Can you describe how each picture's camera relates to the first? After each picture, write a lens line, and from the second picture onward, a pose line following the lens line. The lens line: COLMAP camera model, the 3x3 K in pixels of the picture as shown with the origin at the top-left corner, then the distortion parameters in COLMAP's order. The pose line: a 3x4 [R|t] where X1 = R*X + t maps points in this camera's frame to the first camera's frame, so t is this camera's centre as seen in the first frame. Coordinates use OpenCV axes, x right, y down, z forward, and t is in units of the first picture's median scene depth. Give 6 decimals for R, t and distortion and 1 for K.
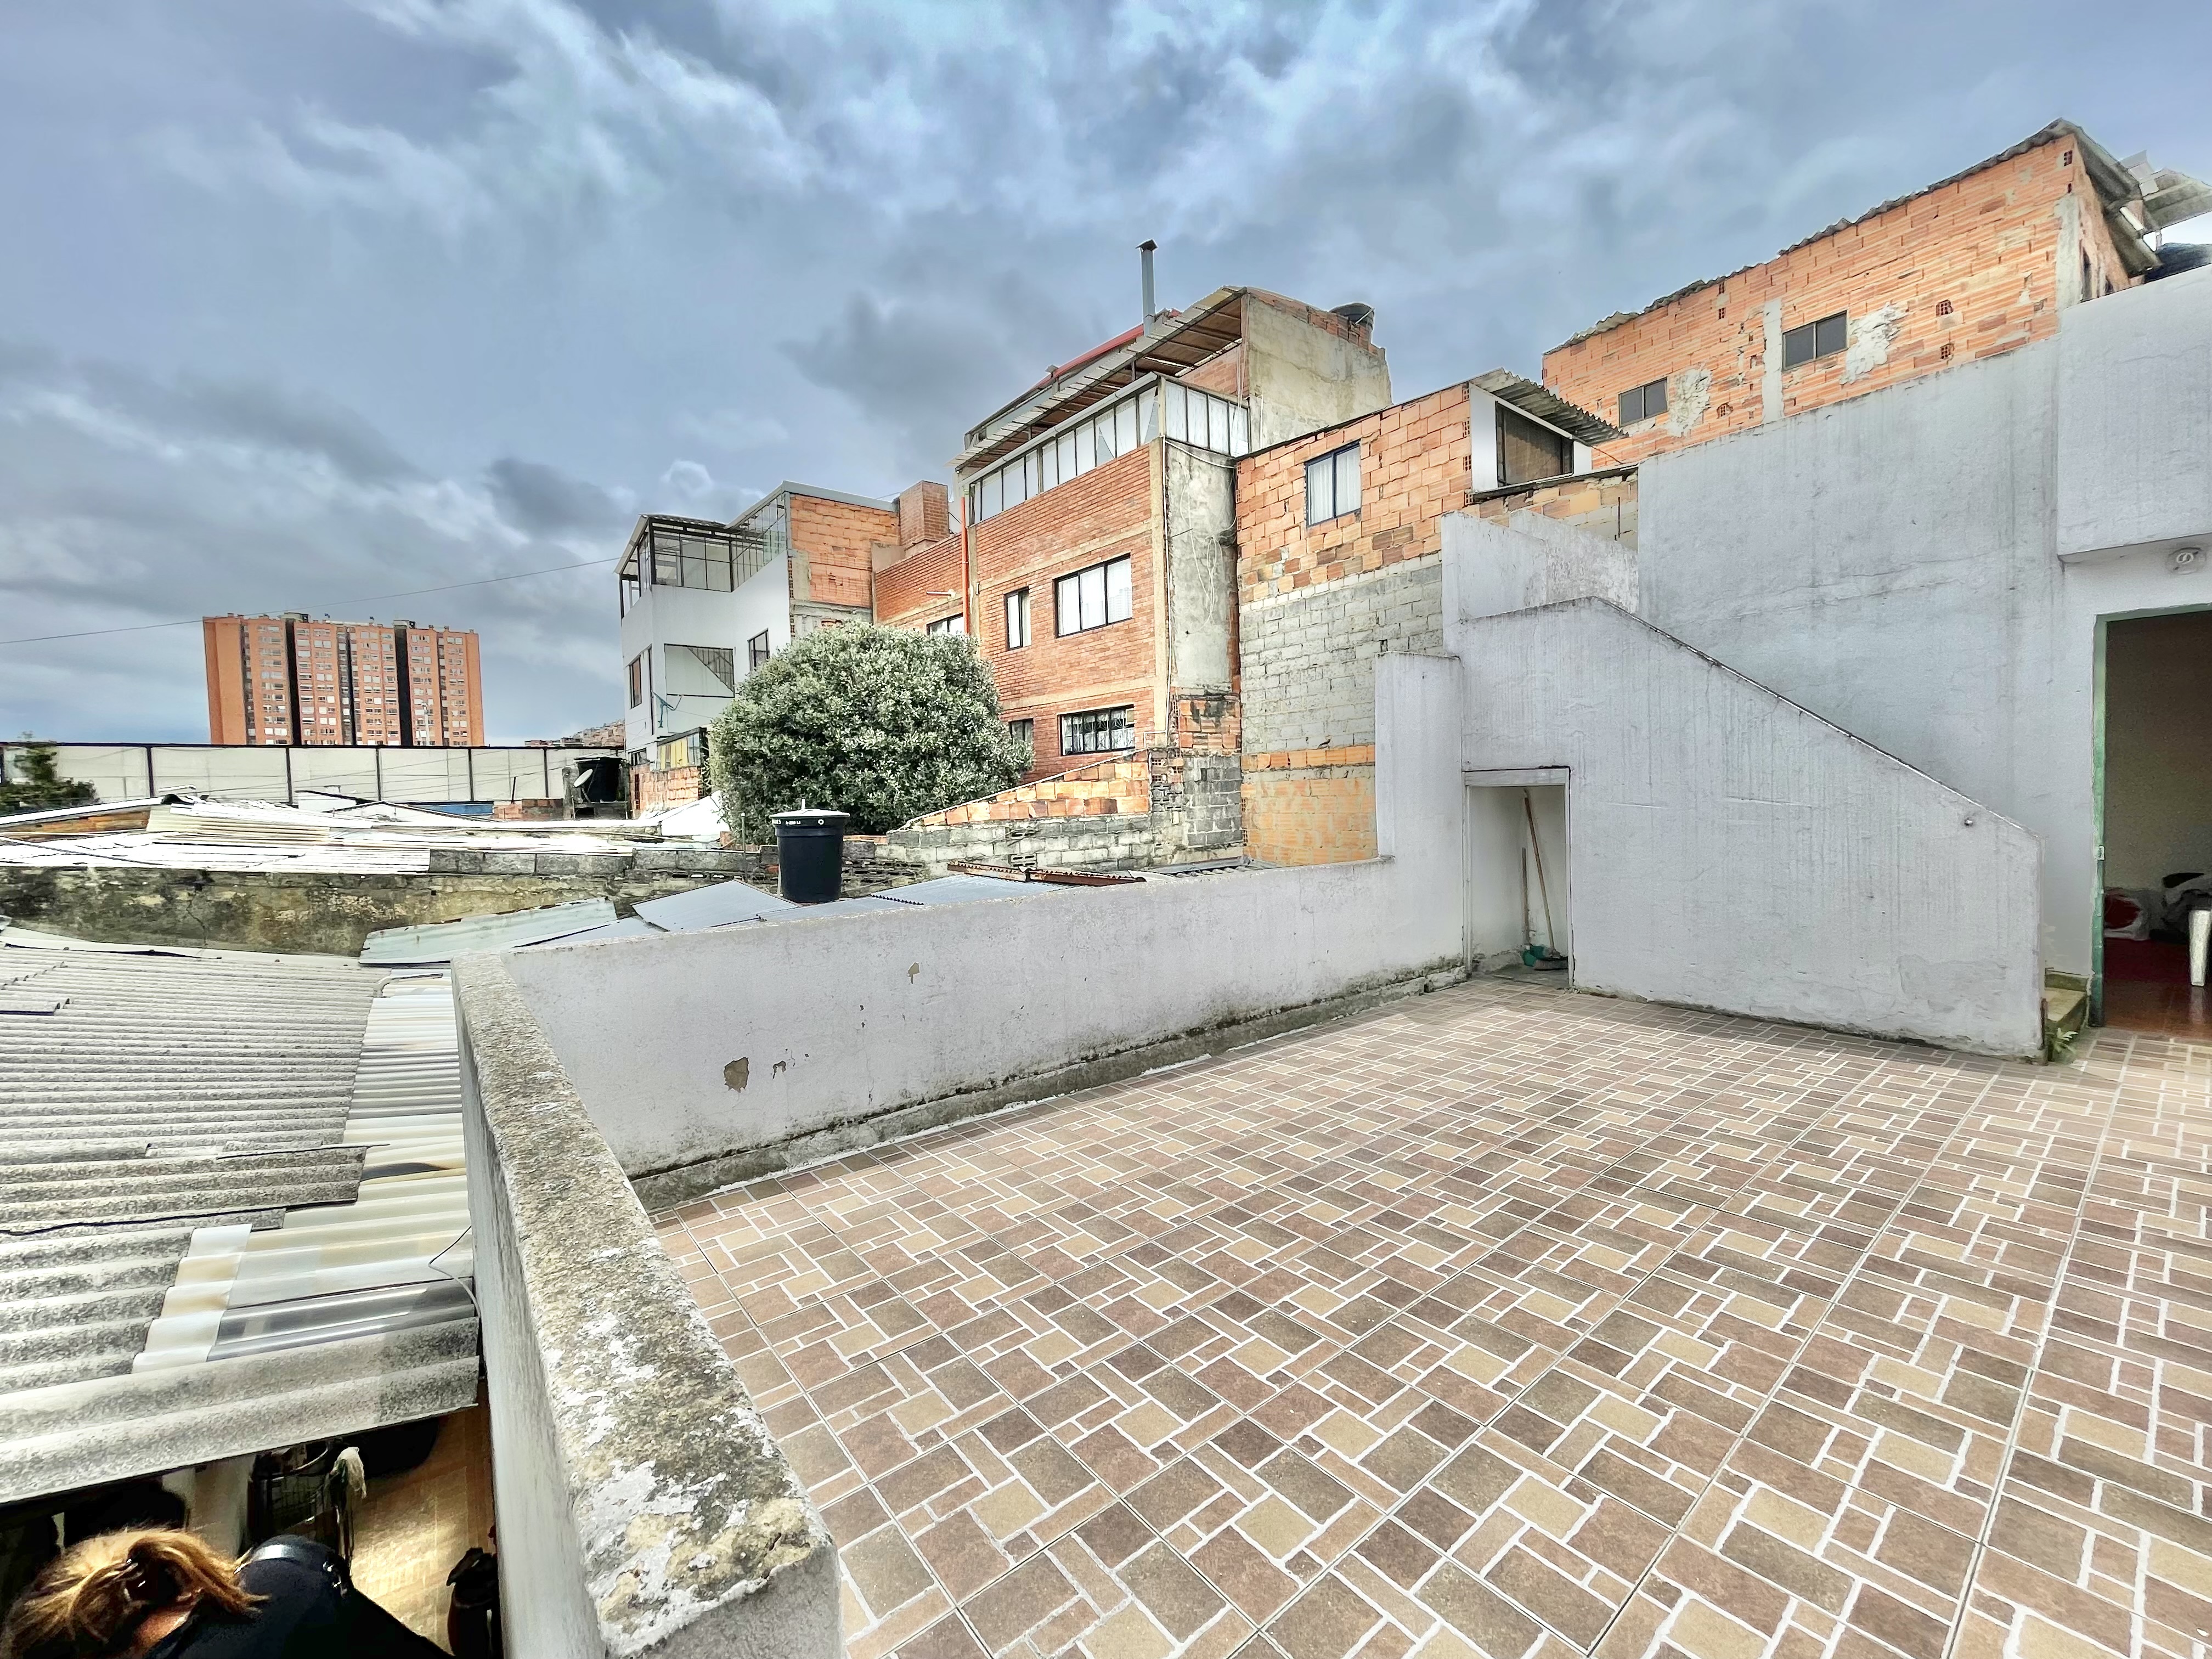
lens RADIAL K [[890.3, 0, 1102.6], [0, 890.3, 831.6], [0, 0, 1]] dist [-0.003734, -0.000315]
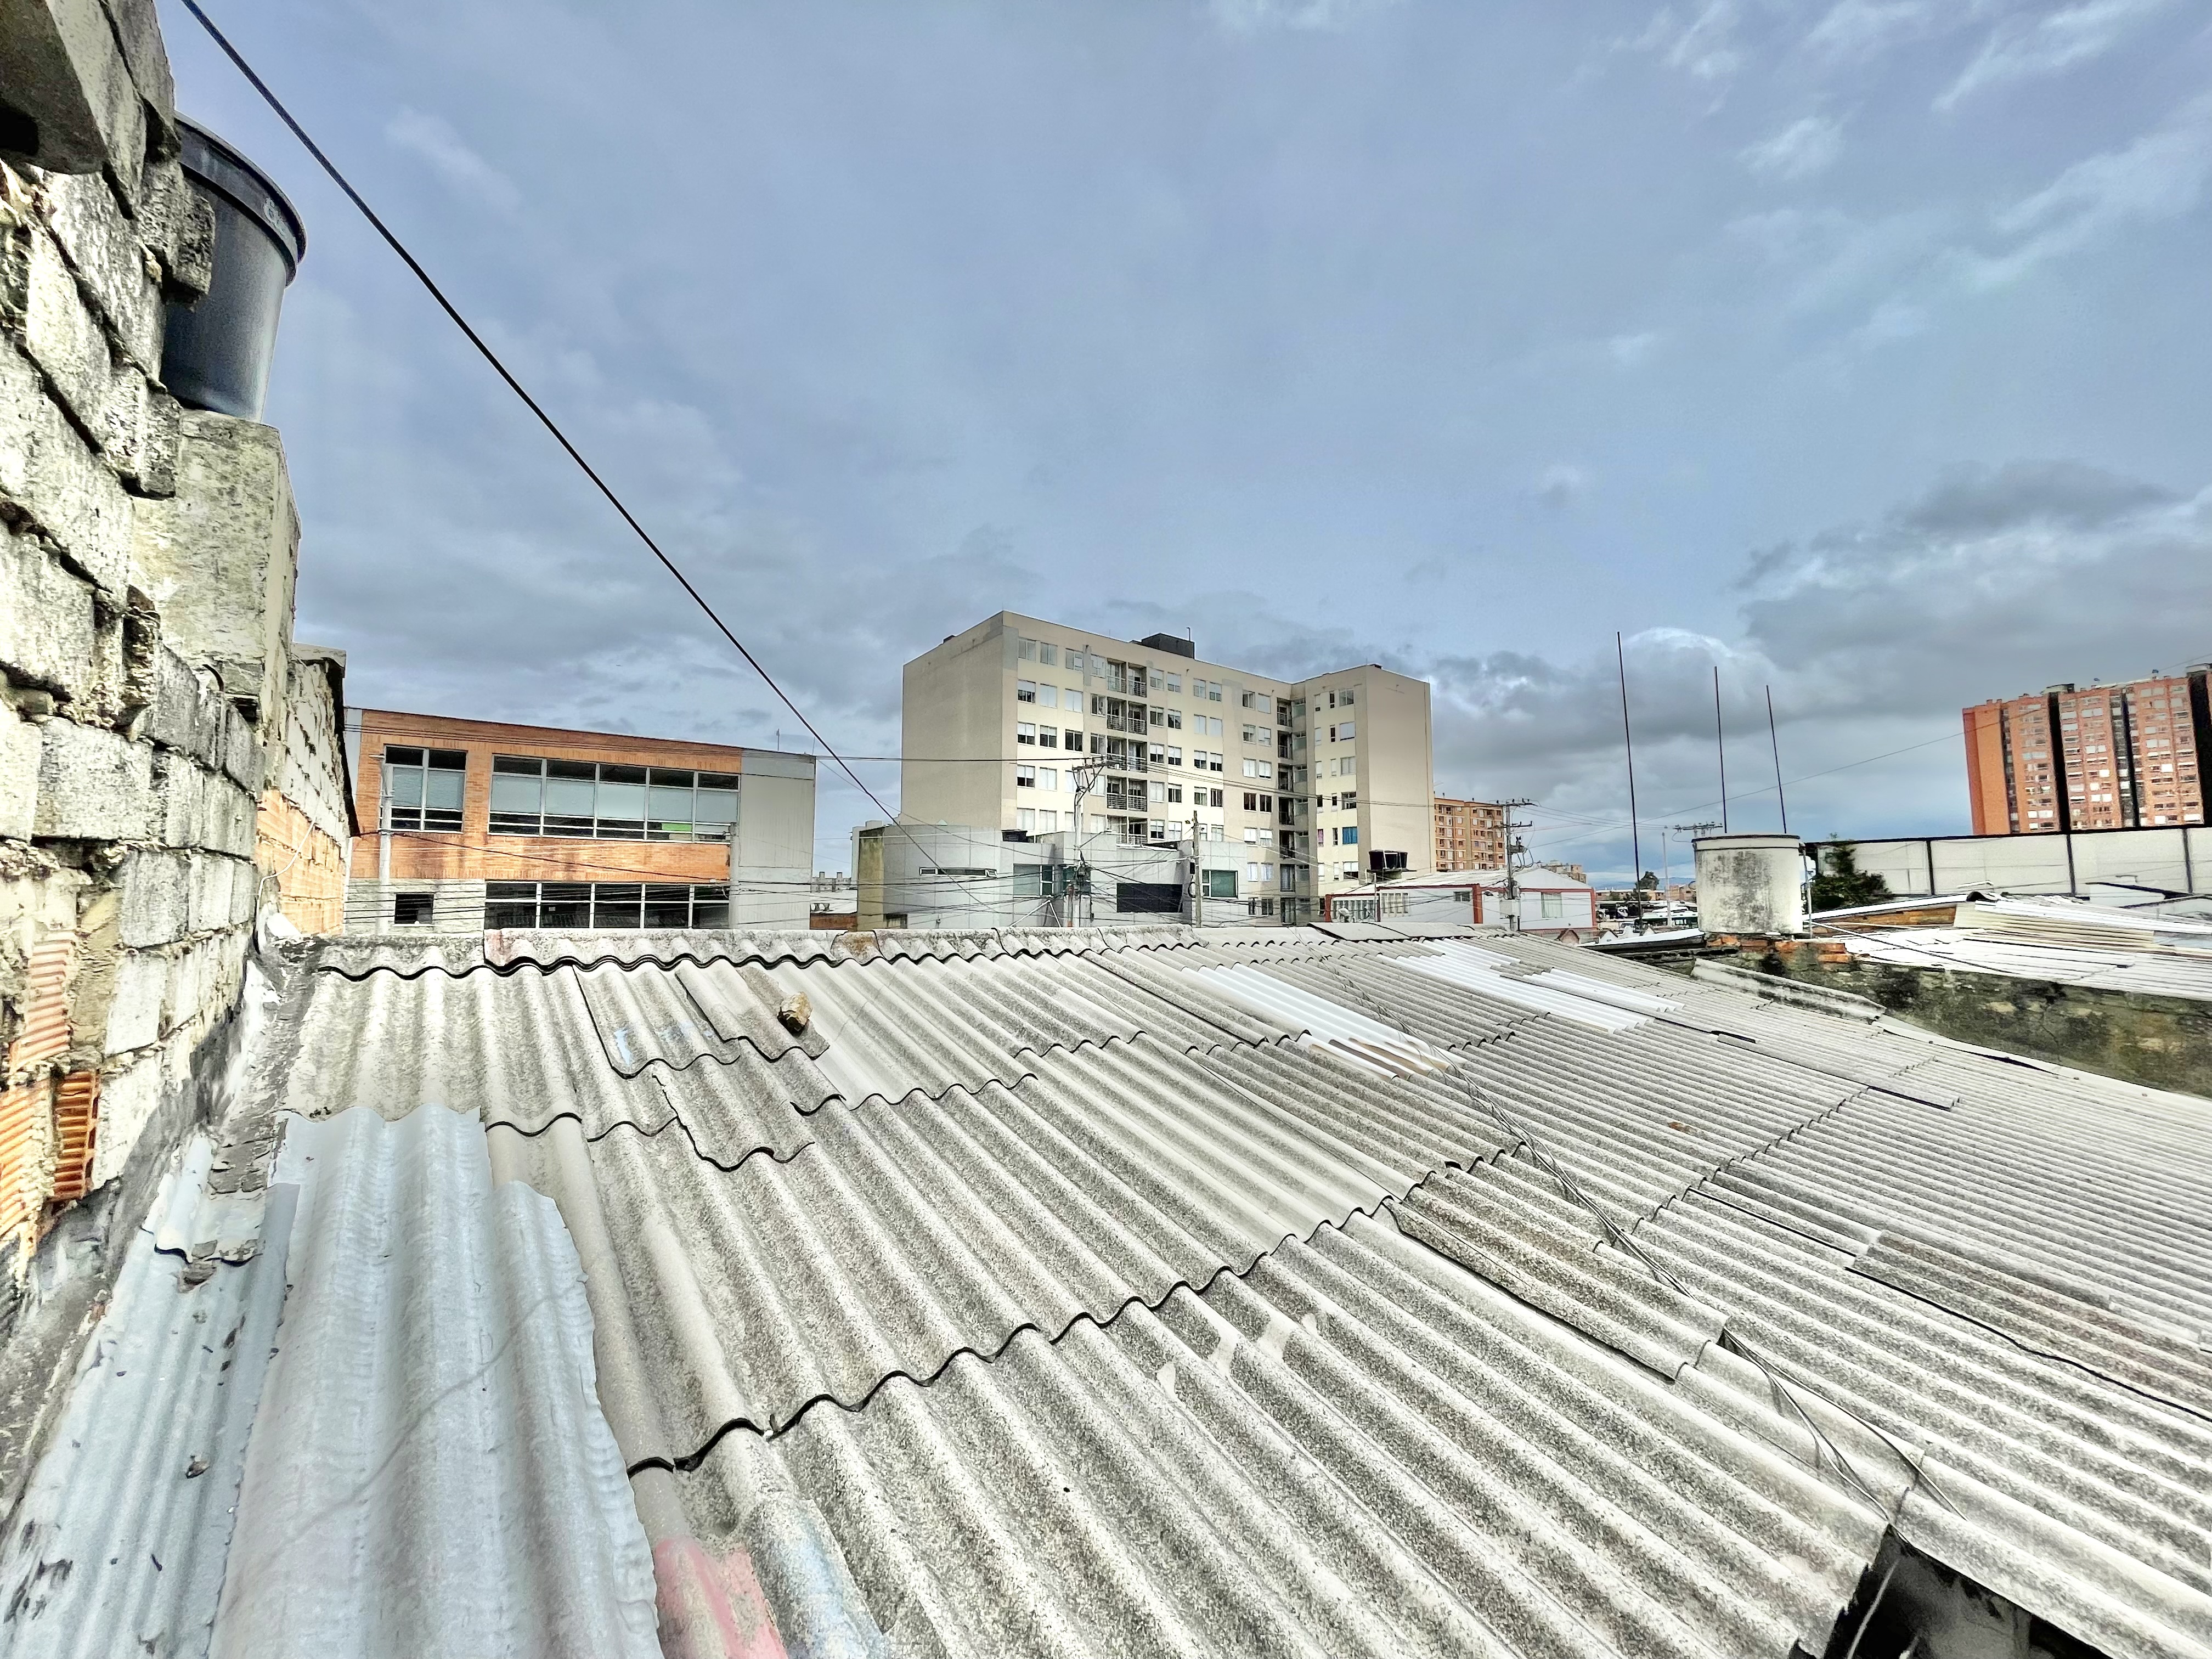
lens RADIAL K [[890.3, 0, 1102.6], [0, 890.3, 831.6], [0, 0, 1]] dist [-0.003734, -0.000315]
pose [[0.009394, -0.055256, -0.998428, -0.026185], [-0.041189, 0.997603, -0.055598, -0.015055], [0.999107, 0.041647, 0.007096, -0.035148]]
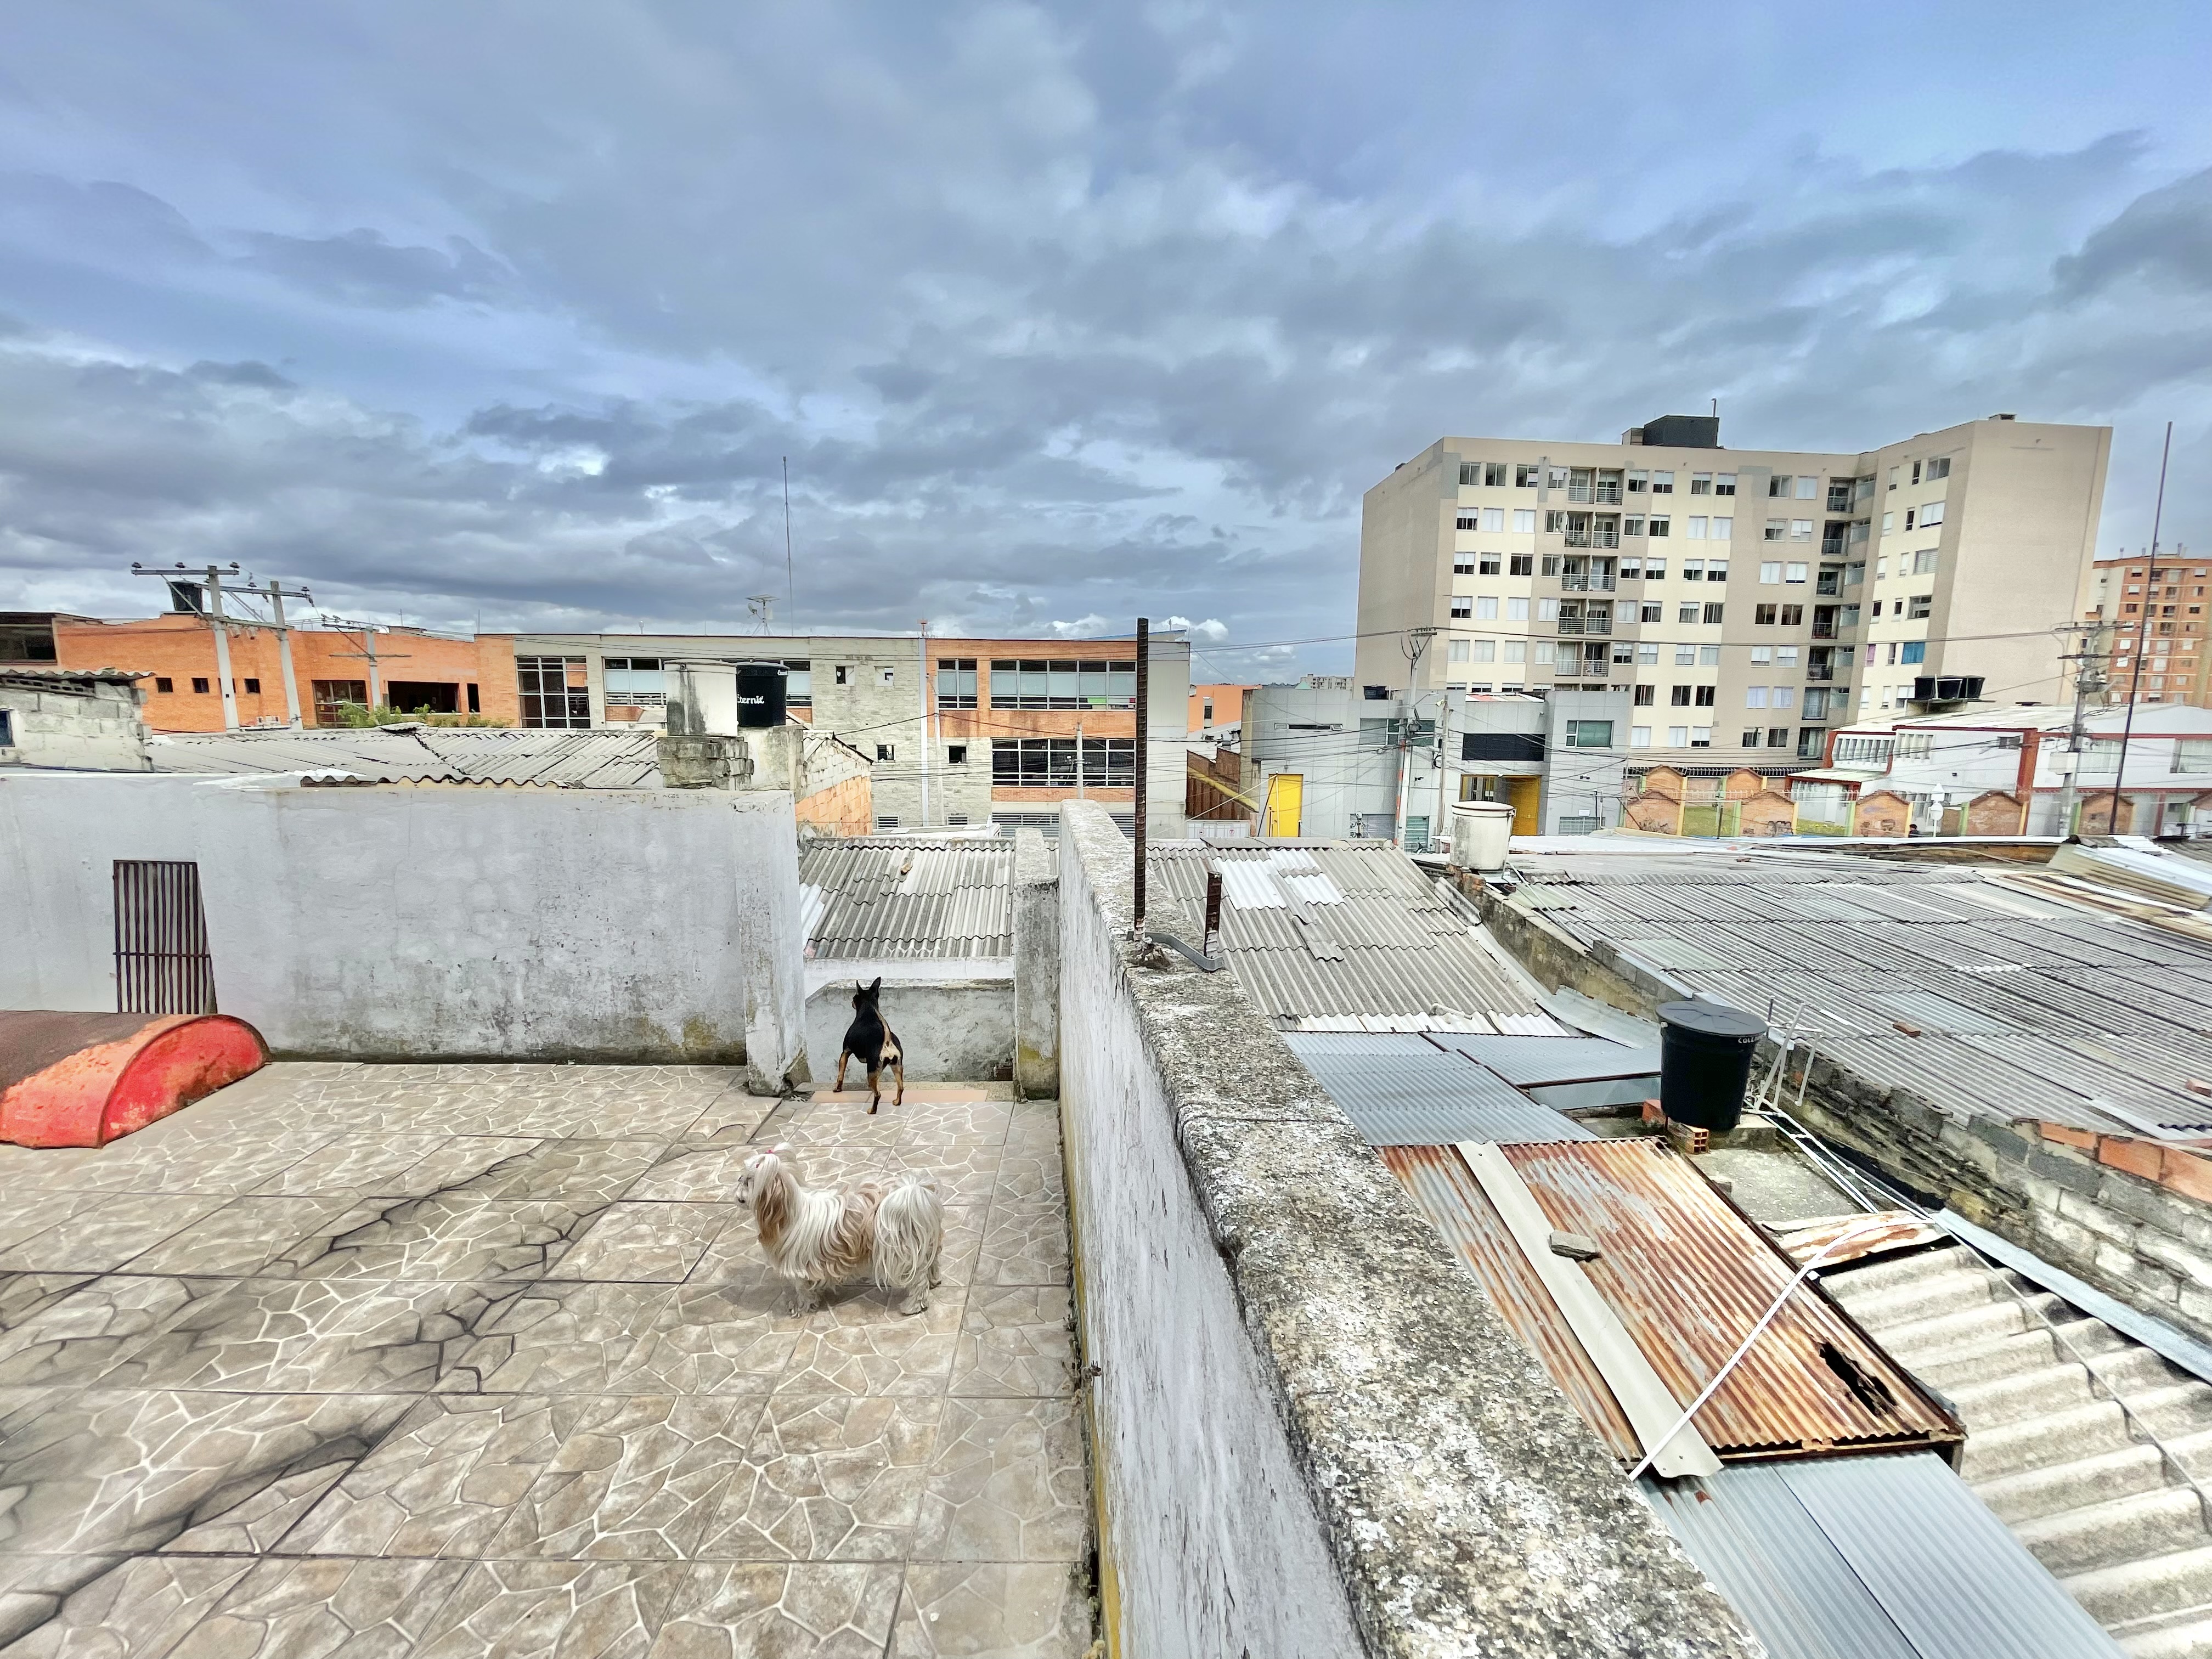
lens RADIAL K [[895.2, 0, 1086.4], [0, 895.2, 830.1], [0, 0, 1]] dist [-0.042302, 0.021443]
pose [[-0.560325, 0.145443, -0.815403, 0.501858], [-0.023480, 0.981277, 0.191165, -0.266932], [0.827940, 0.126260, -0.546419, 0.737832]]
